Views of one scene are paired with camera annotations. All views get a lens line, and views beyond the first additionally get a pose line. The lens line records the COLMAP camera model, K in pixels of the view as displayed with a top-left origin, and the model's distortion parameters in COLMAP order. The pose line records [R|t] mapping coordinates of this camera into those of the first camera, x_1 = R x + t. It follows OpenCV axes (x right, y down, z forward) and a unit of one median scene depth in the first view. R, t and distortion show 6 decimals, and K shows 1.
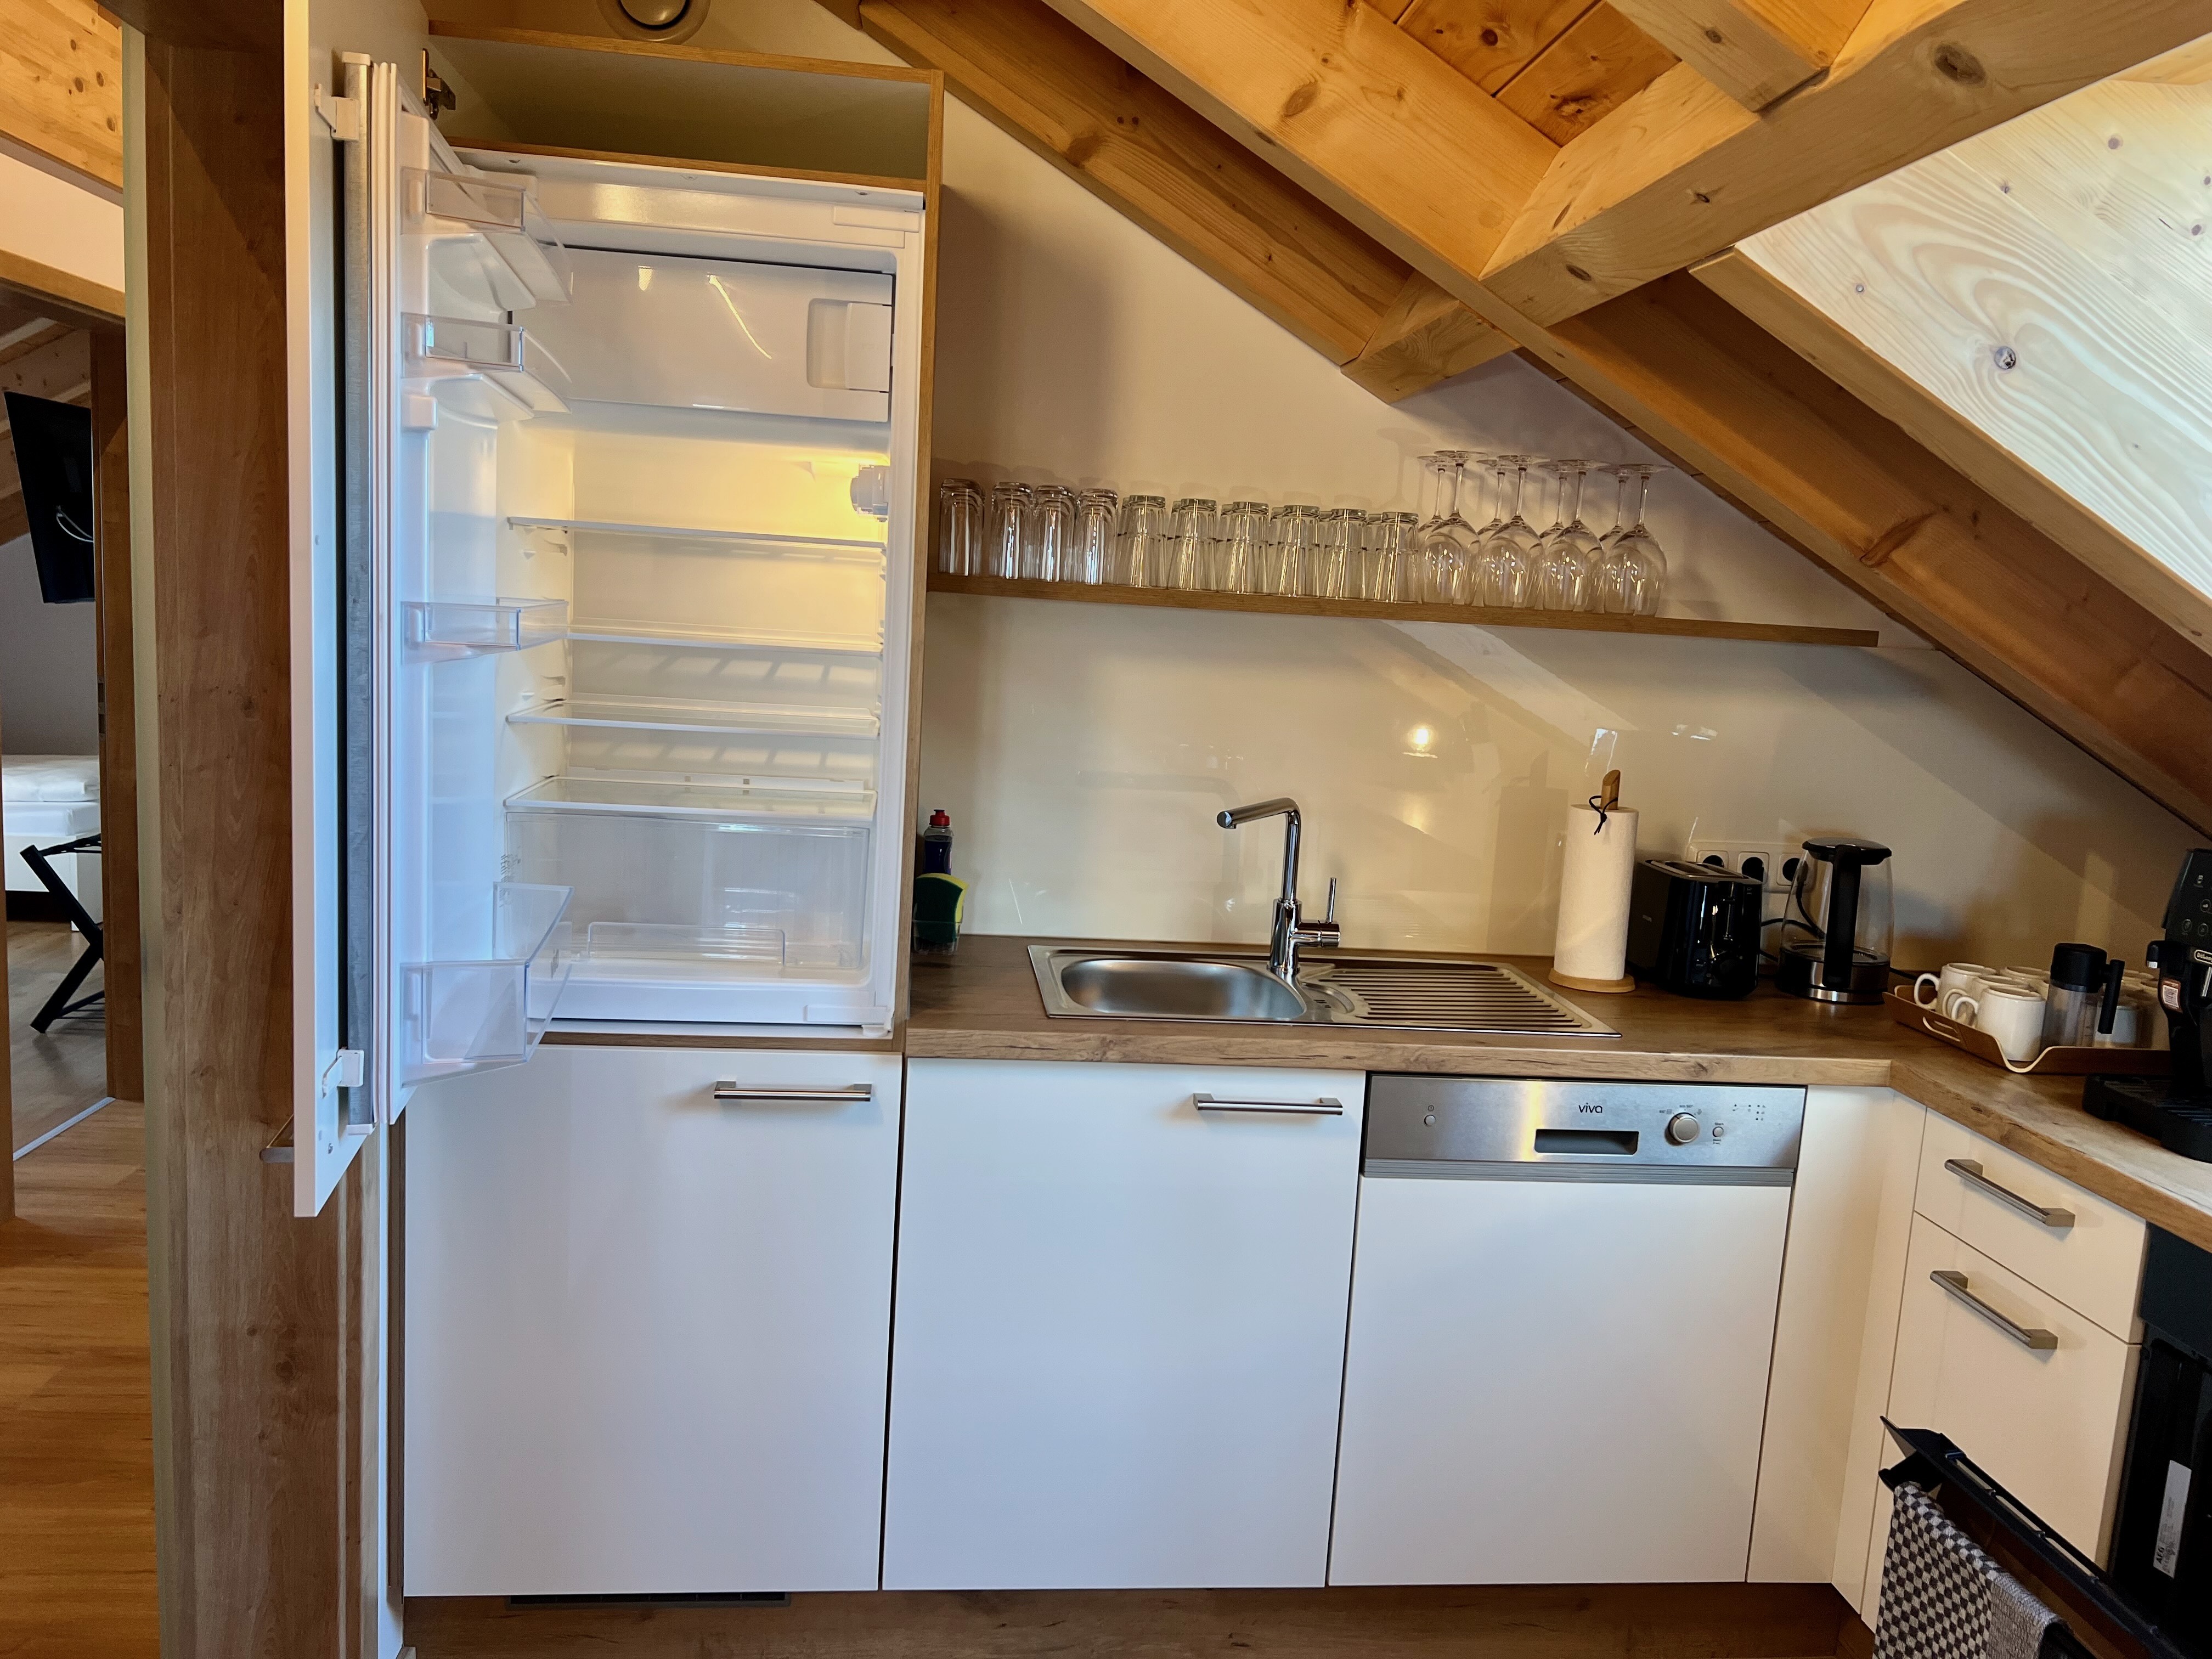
lens RADIAL K [[1666.7, 0, 1113.4], [0, 1666.7, 842.0], [0, 0, 1]] dist [0.039862, -0.045532]
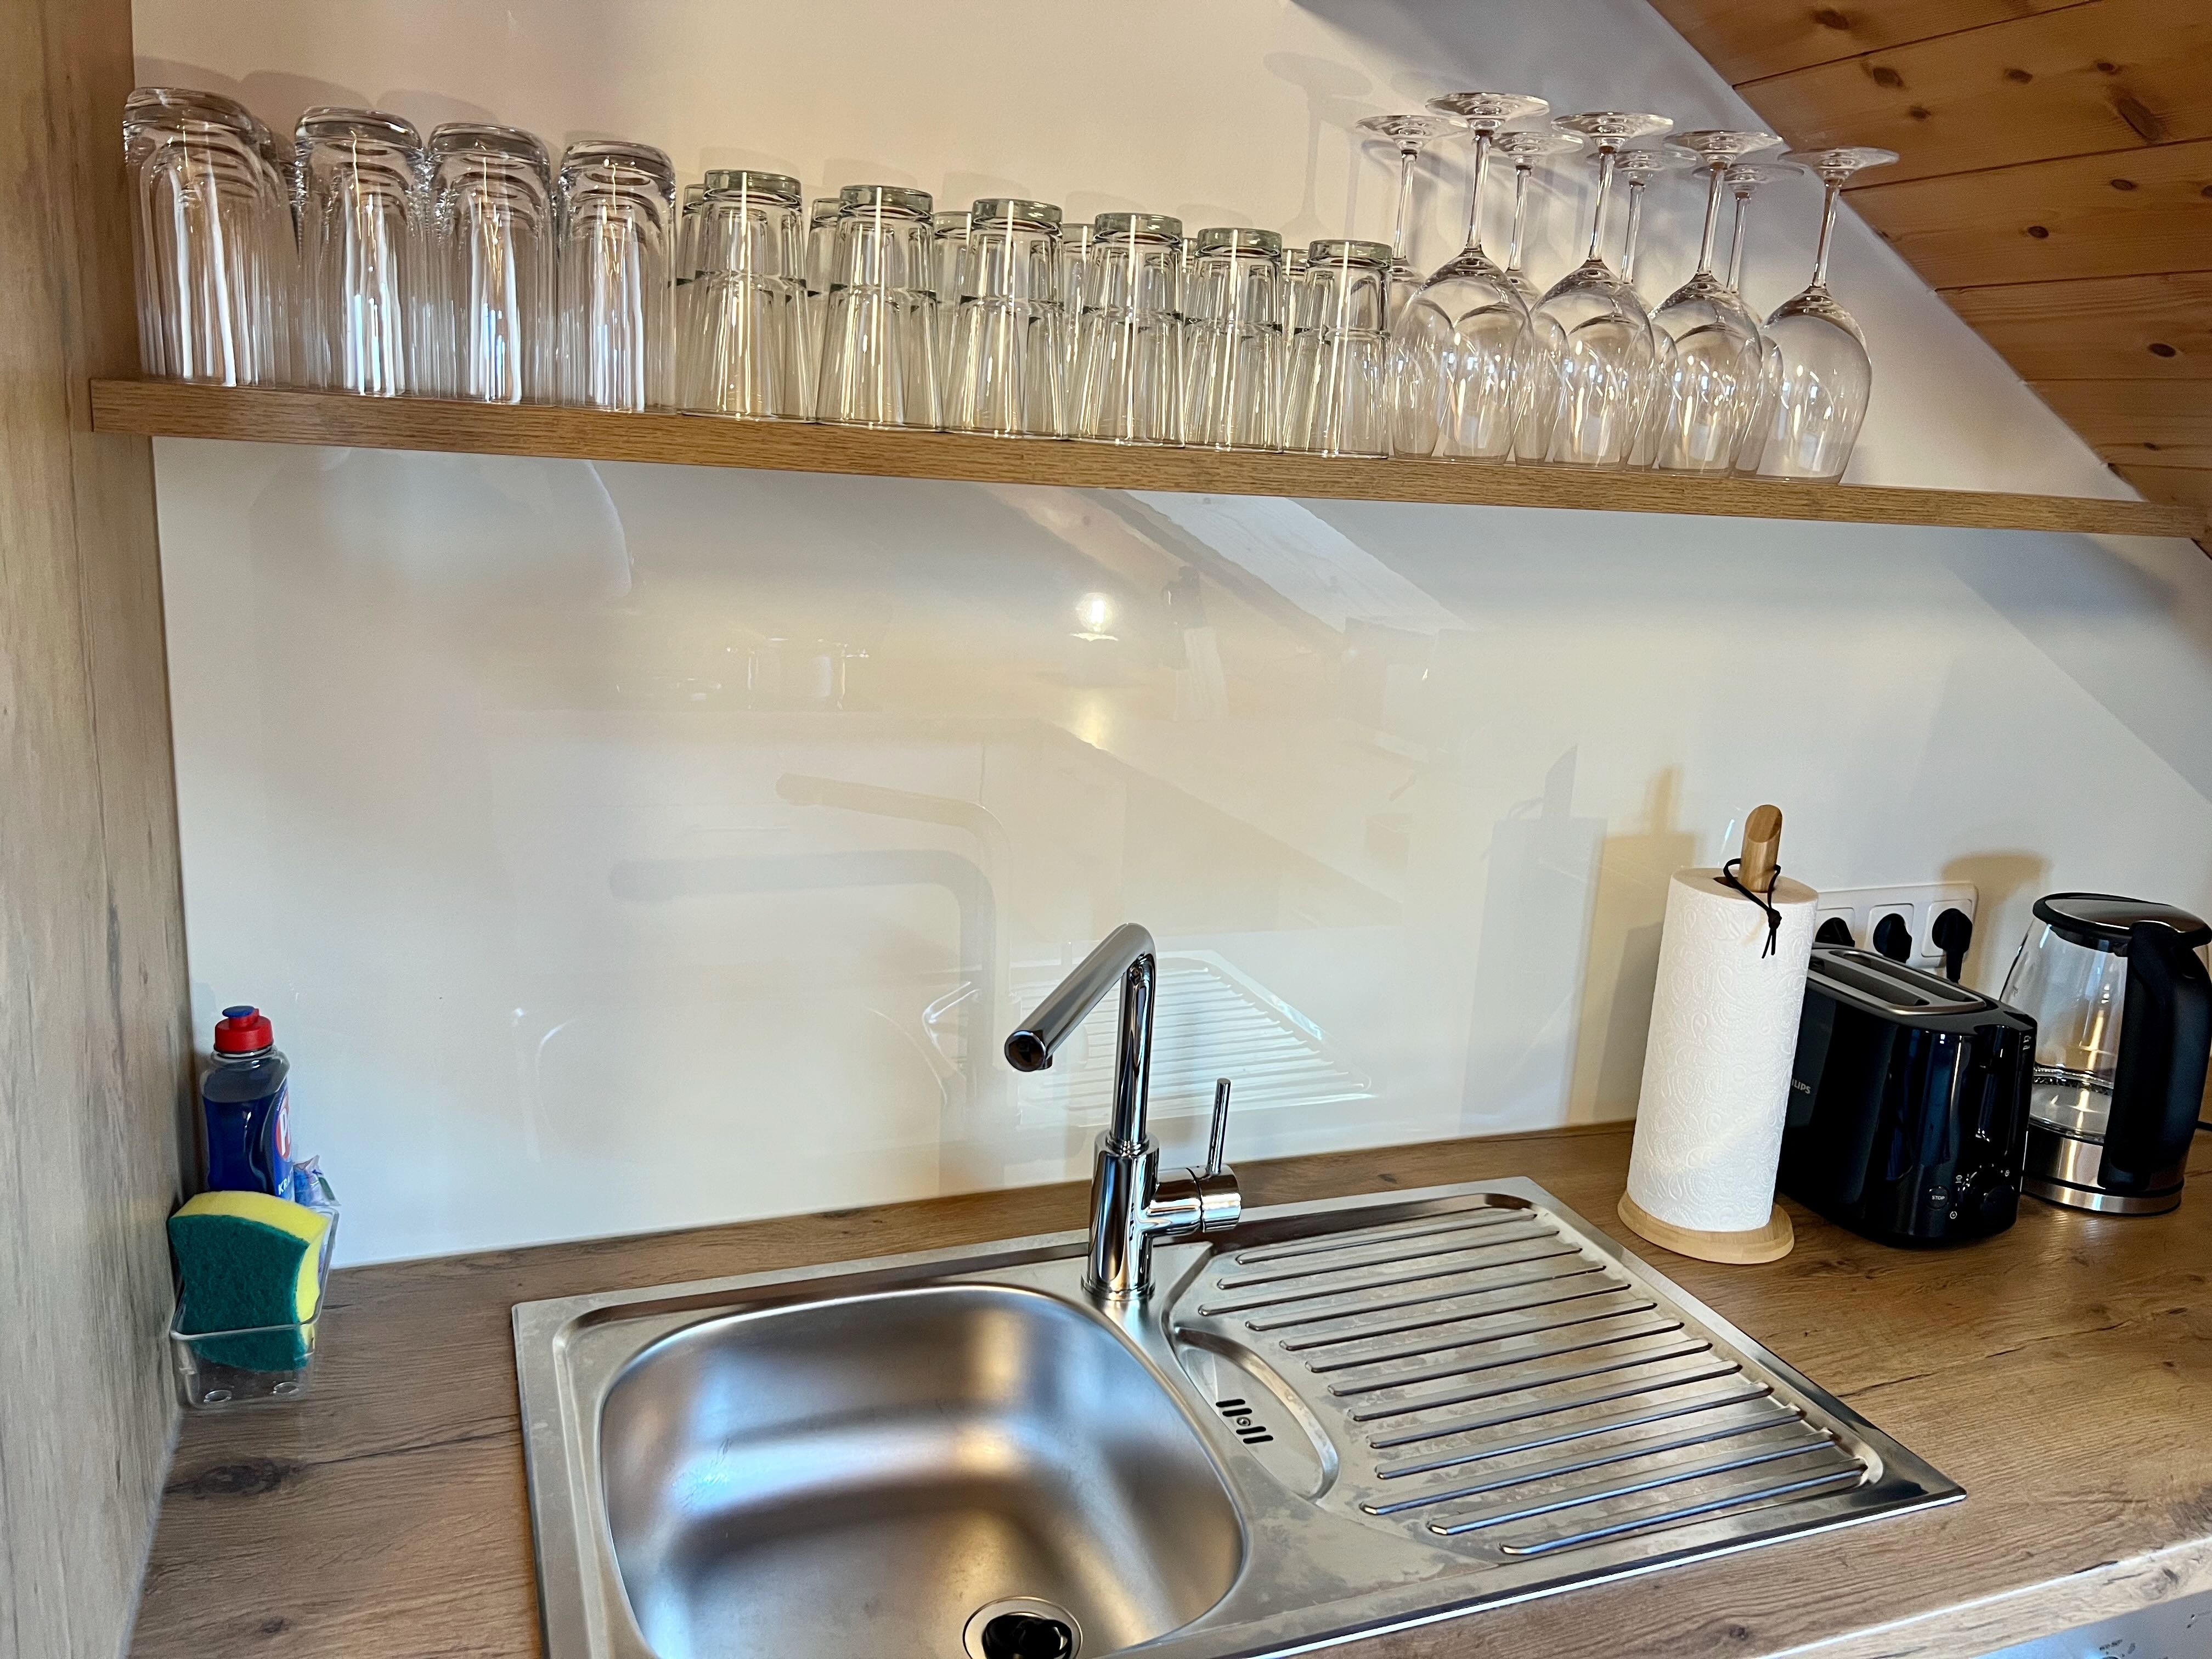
lens RADIAL K [[1666.7, 0, 1102.0], [0, 1666.7, 837.2], [0, 0, 1]] dist [0.039862, -0.045532]
pose [[0.963127, -0.060656, 0.262122, -0.012213], [0.030933, 0.992759, 0.116068, -0.098554], [-0.267265, -0.103680, 0.958029, 0.592733]]
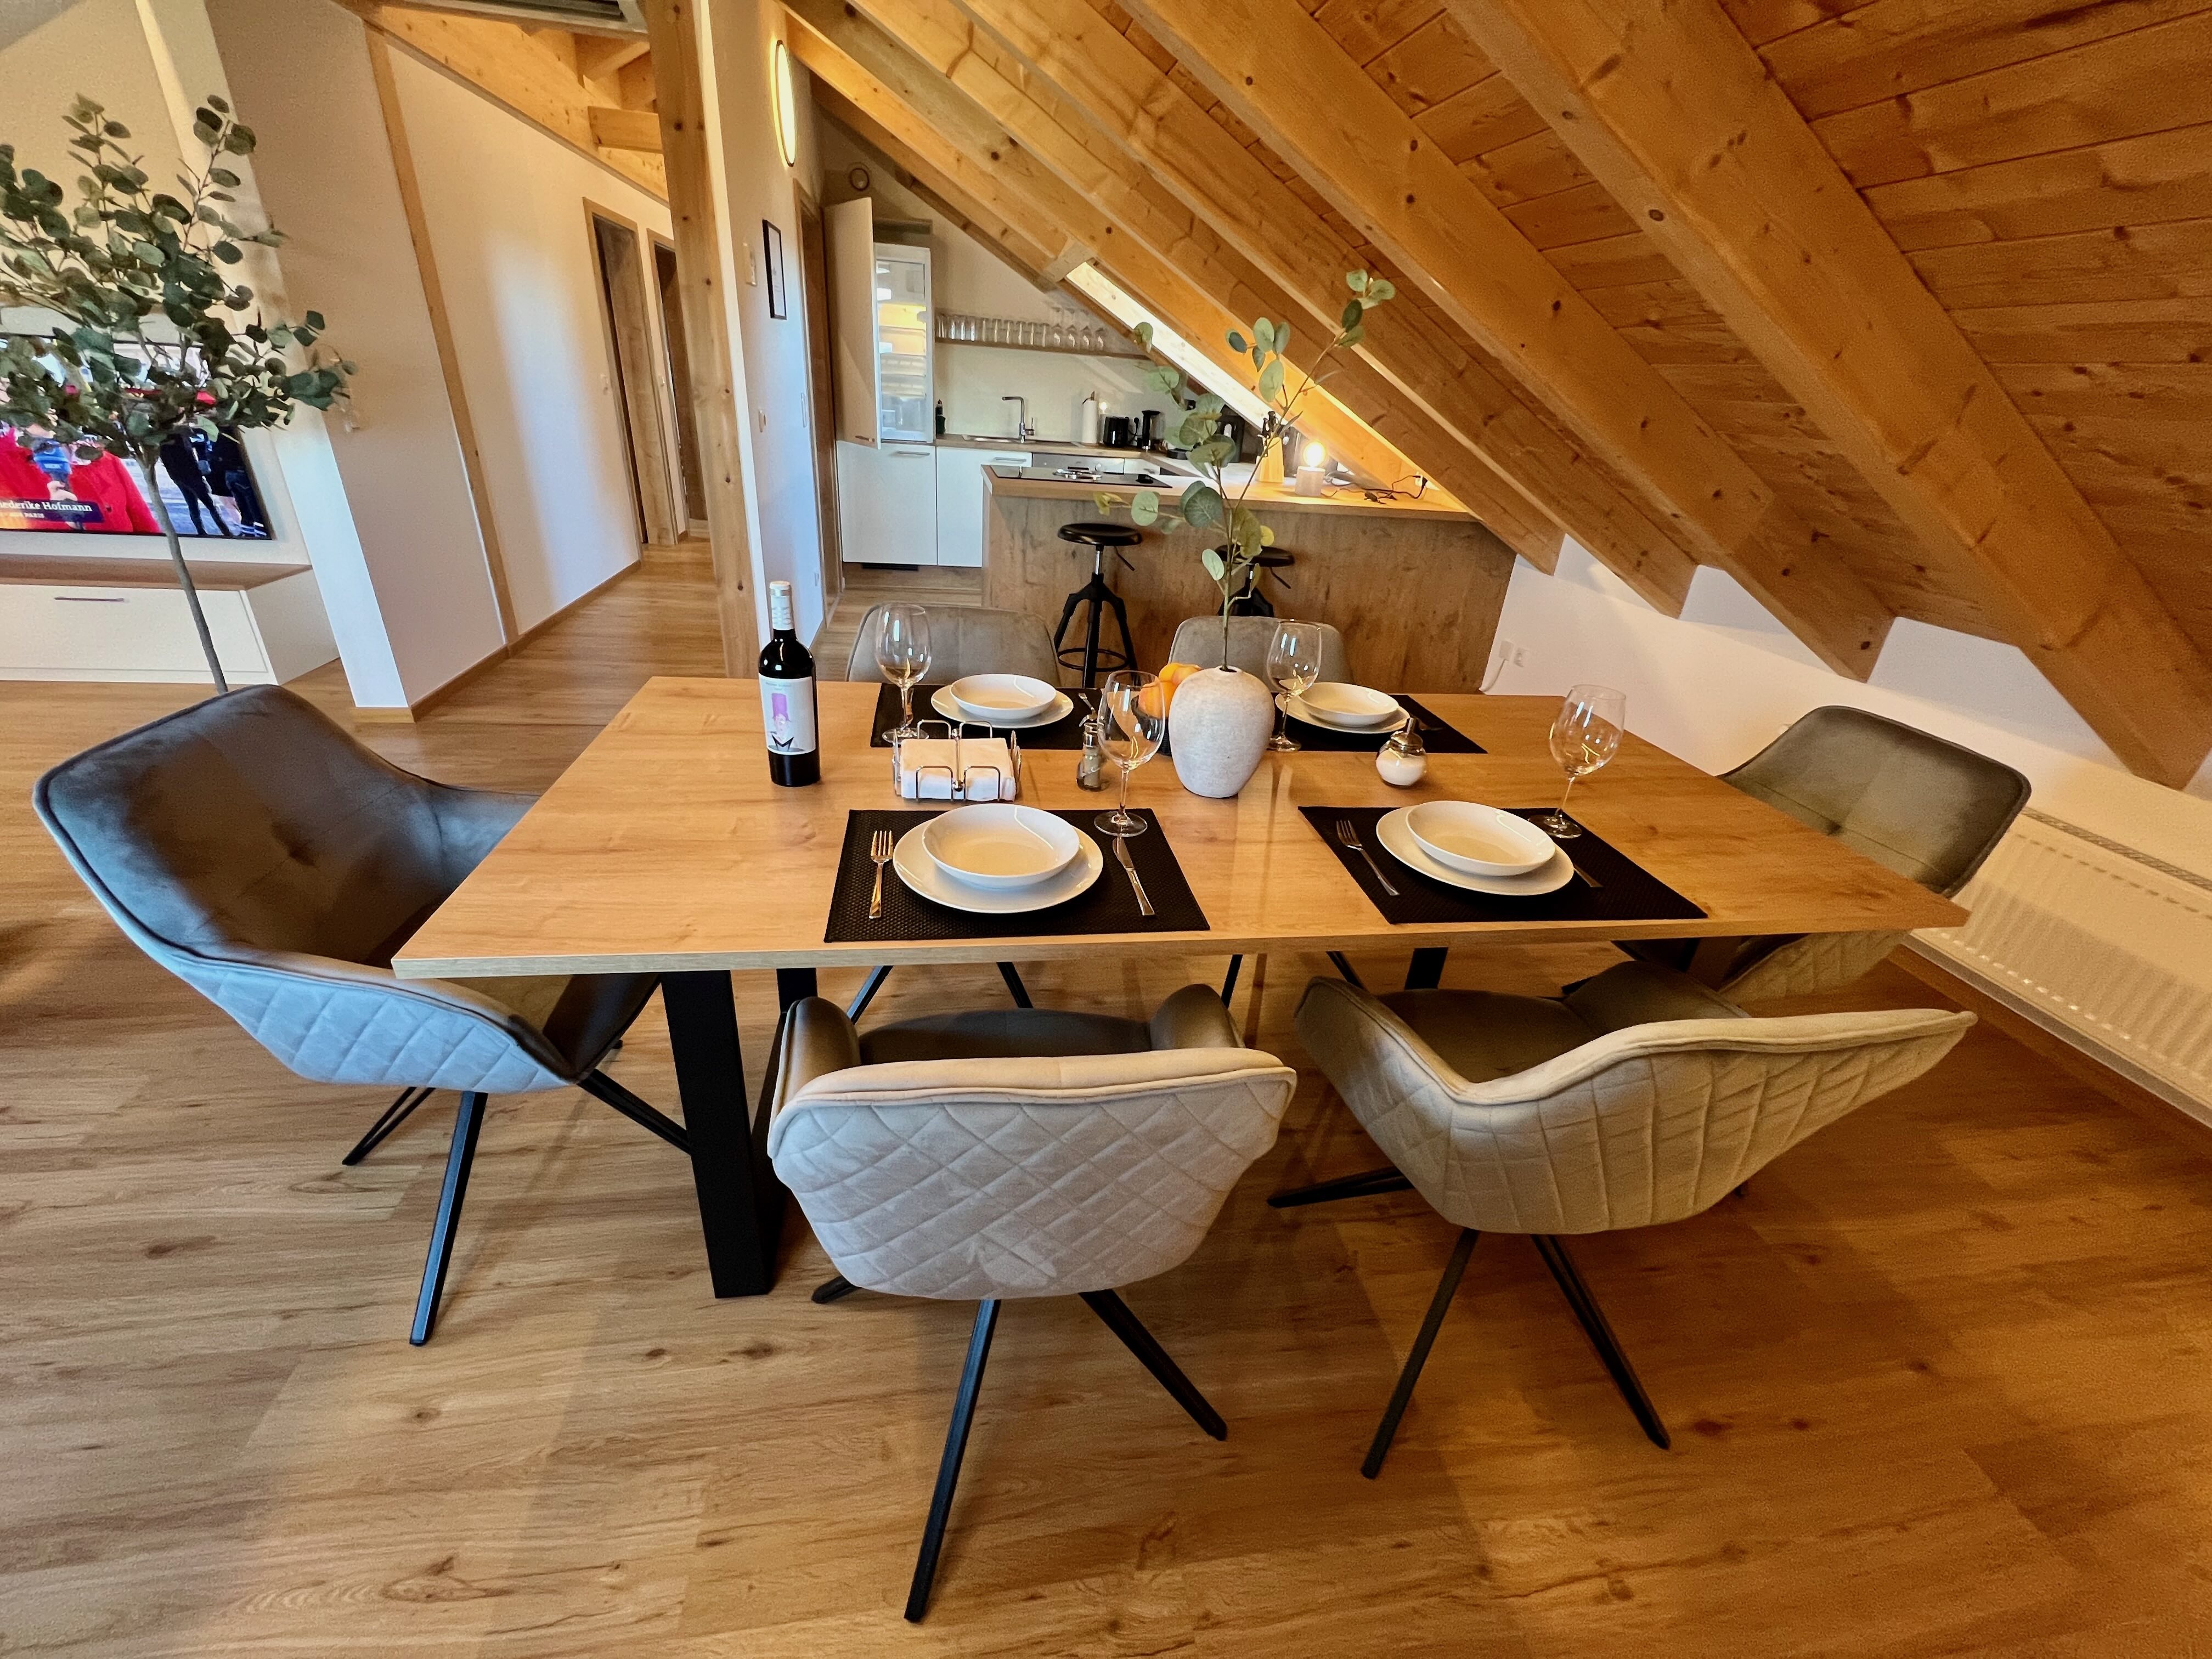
lens RADIAL K [[883.4, 0, 1093.9], [0, 883.4, 827.1], [0, 0, 1]] dist [-0.003049, -0.000131]
pose [[0.998220, -0.017785, 0.056925, 0.146890], [-0.001560, 0.946383, 0.323043, 0.296052], [-0.059618, -0.322557, 0.944671, -1.569875]]
